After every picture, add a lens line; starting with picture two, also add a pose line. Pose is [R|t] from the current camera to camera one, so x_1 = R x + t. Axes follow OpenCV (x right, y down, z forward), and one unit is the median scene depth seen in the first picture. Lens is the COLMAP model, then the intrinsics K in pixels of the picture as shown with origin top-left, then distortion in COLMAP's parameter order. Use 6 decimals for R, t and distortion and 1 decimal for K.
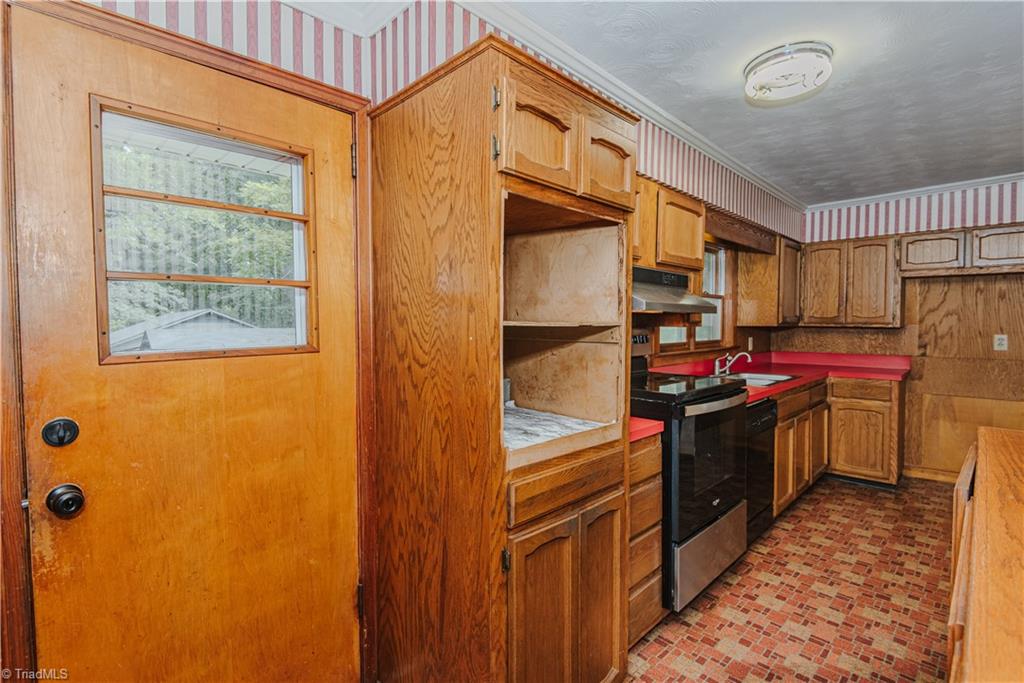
lens RADIAL K [[478.1, 0, 517.1], [0, 478.1, 337.5], [0, 0, 1]] dist [0.029438, -0.023417]
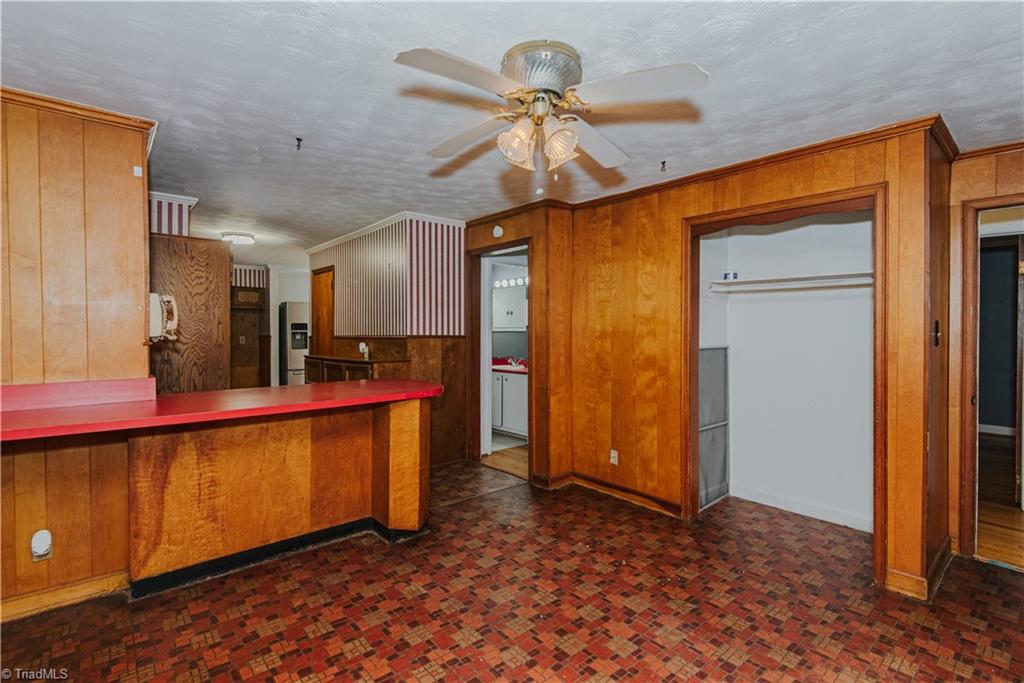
lens RADIAL K [[479.7, 0, 512.0], [0, 479.7, 341.5], [0, 0, 1]] dist [0.025572, -0.000156]
pose [[0.079949, -0.016426, 0.996664, -1.082211], [0.030875, 0.999425, 0.013994, 0.025828], [-0.996321, 0.029654, 0.080411, -0.394183]]
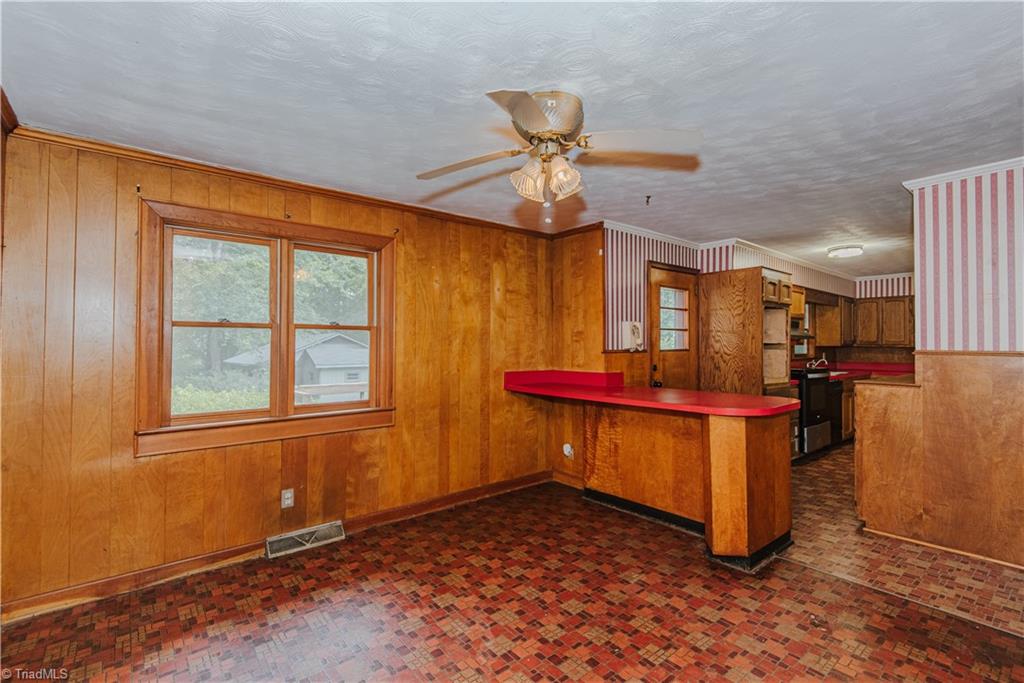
lens RADIAL K [[468.0, 0, 516.7], [0, 468.0, 335.9], [0, 0, 1]] dist [0.044403, -0.025687]
pose [[0.995874, 0.002757, -0.090702, -0.548260], [-0.007403, 0.998675, -0.050934, 0.041741], [0.090442, 0.051396, 0.994575, -0.953502]]
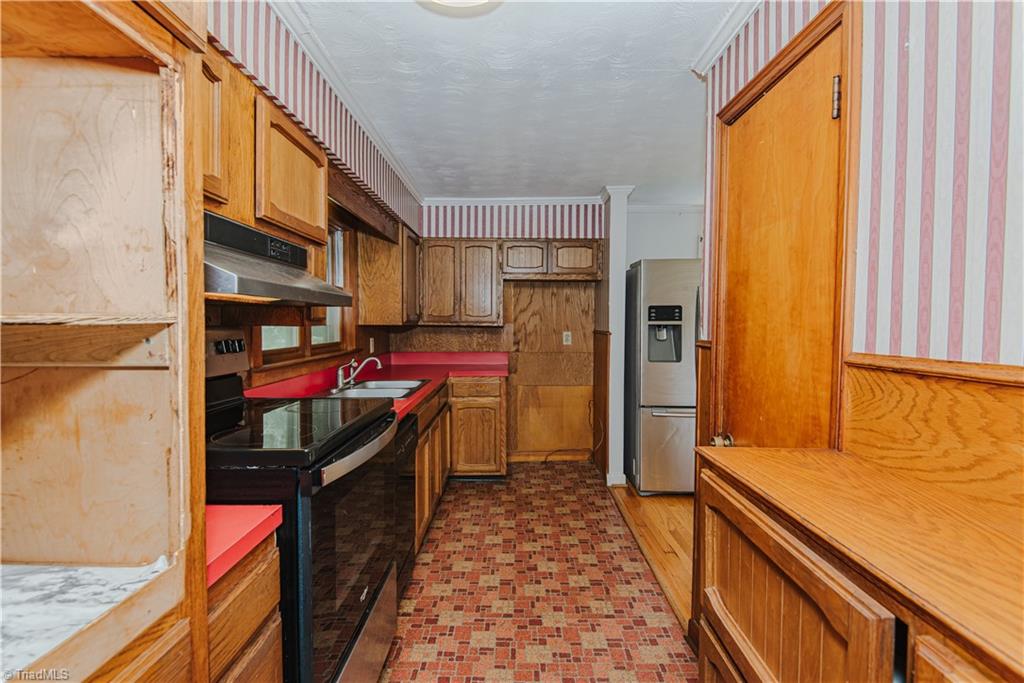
lens RADIAL K [[478.1, 0, 517.1], [0, 478.1, 337.5], [0, 0, 1]] dist [0.029438, -0.023417]
pose [[0.702361, -0.020216, 0.711534, 0.062614], [0.018426, 0.999778, 0.010217, -0.005910], [-0.711582, 0.005935, 0.702578, 0.243636]]
